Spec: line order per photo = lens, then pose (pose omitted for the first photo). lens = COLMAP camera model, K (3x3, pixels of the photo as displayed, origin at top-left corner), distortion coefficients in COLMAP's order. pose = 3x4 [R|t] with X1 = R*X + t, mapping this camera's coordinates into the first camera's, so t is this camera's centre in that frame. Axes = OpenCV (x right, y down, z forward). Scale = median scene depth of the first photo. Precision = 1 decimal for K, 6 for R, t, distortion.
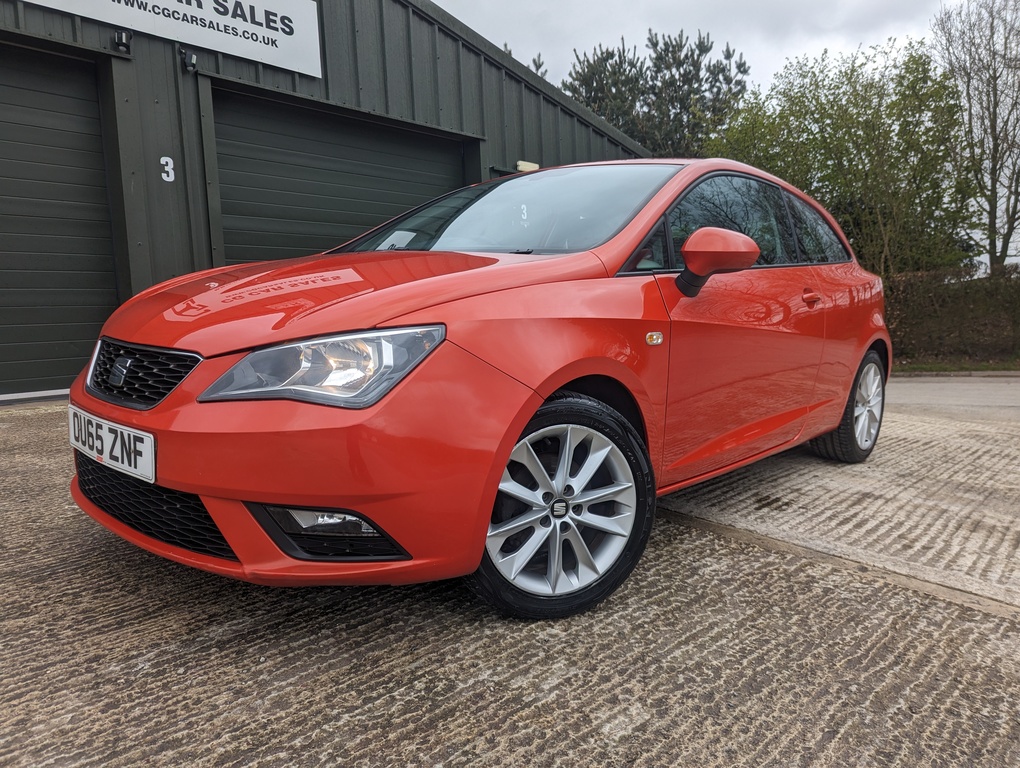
lens RADIAL K [[716.8, 0, 501.4], [0, 716.8, 373.5], [0, 0, 1]] dist [0.070846, -0.066666]
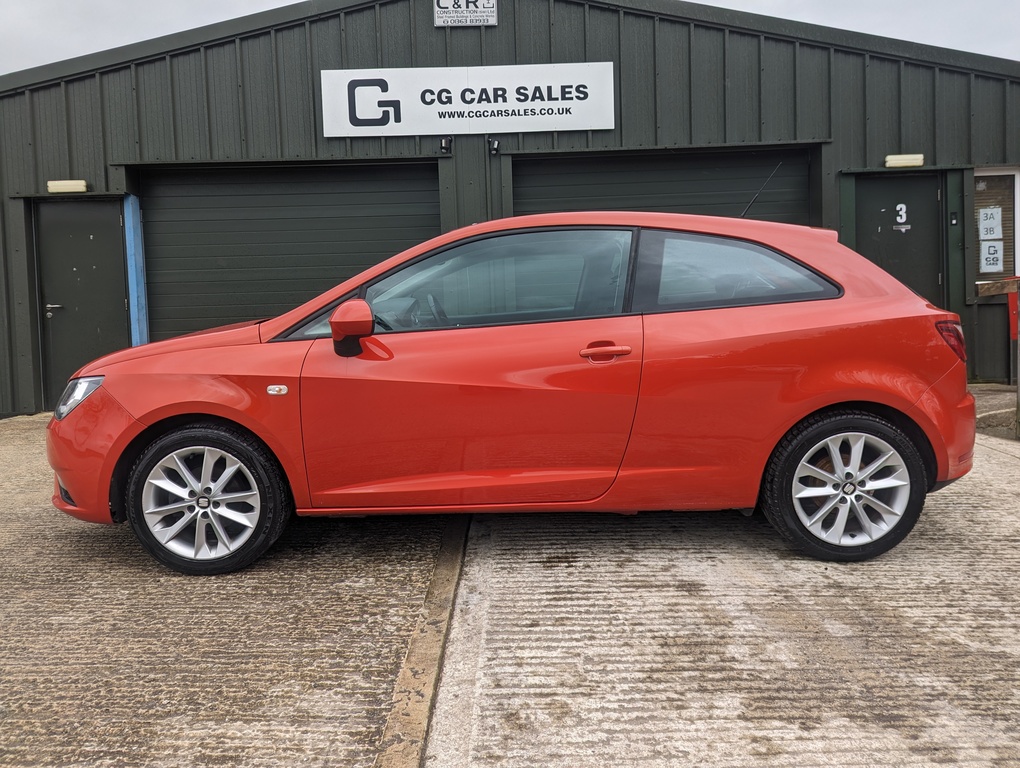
lens RADIAL K [[716.8, 0, 501.4], [0, 716.8, 373.5], [0, 0, 1]] dist [0.070846, -0.066666]
pose [[0.677736, 0.047182, -0.733790, 0.583898], [-0.053282, 0.998467, 0.014989, -0.048167], [0.733373, 0.028939, 0.679211, 0.160506]]
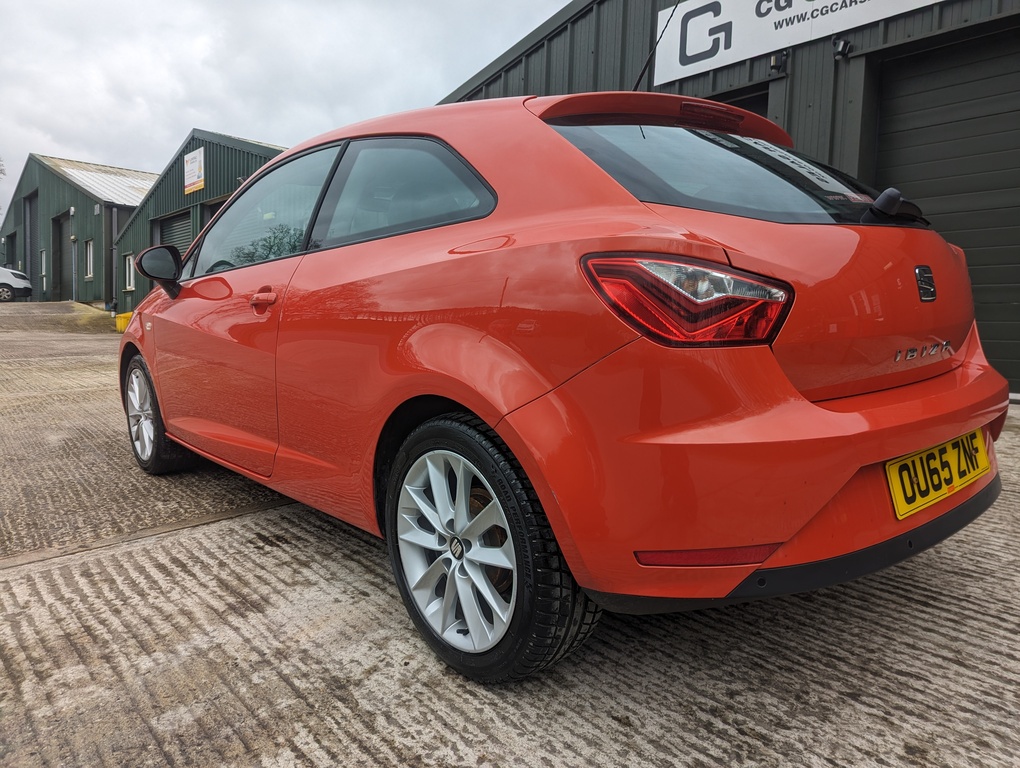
lens RADIAL K [[716.8, 0, 501.4], [0, 716.8, 373.5], [0, 0, 1]] dist [0.070846, -0.066666]
pose [[-0.128139, 0.103322, -0.986359, 0.664380], [-0.097398, 0.988440, 0.116193, -0.081550], [0.986962, 0.110958, -0.116594, 0.774186]]
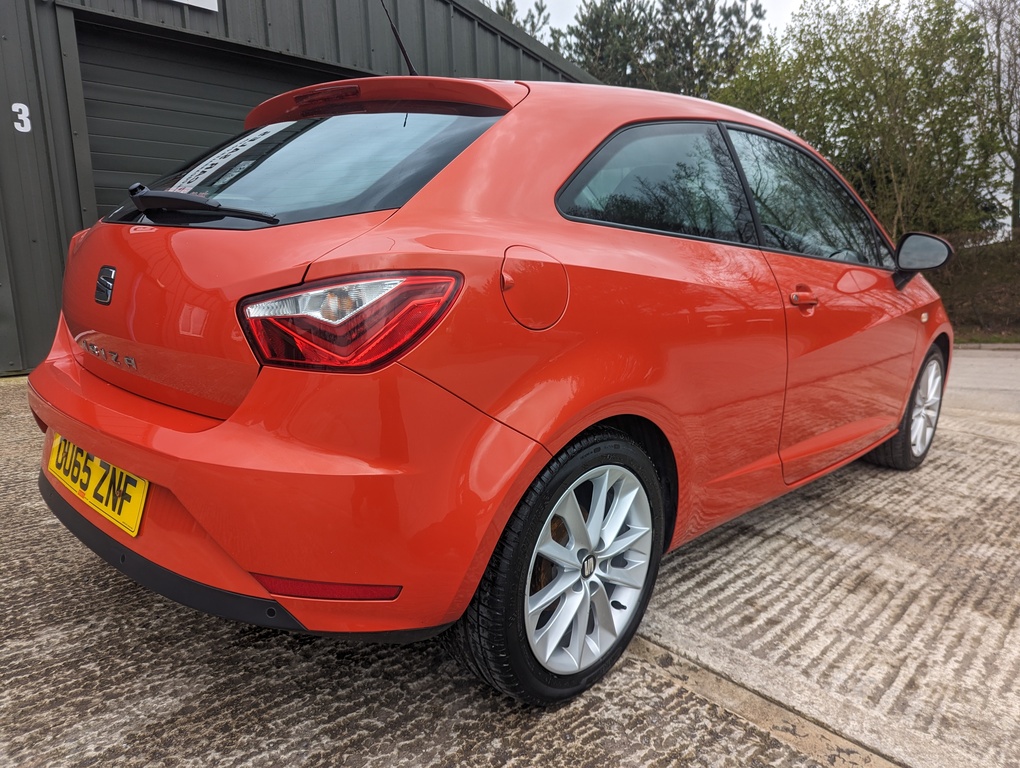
lens RADIAL K [[722.2, 0, 510.0], [0, 722.2, 384.0], [0, 0, 1]] dist [0.056138, -0.045617]
pose [[0.999736, 0.008672, -0.021263, 0.157069], [-0.007197, 0.997627, 0.068472, -0.028950], [0.021806, -0.068301, 0.997426, 0.121938]]
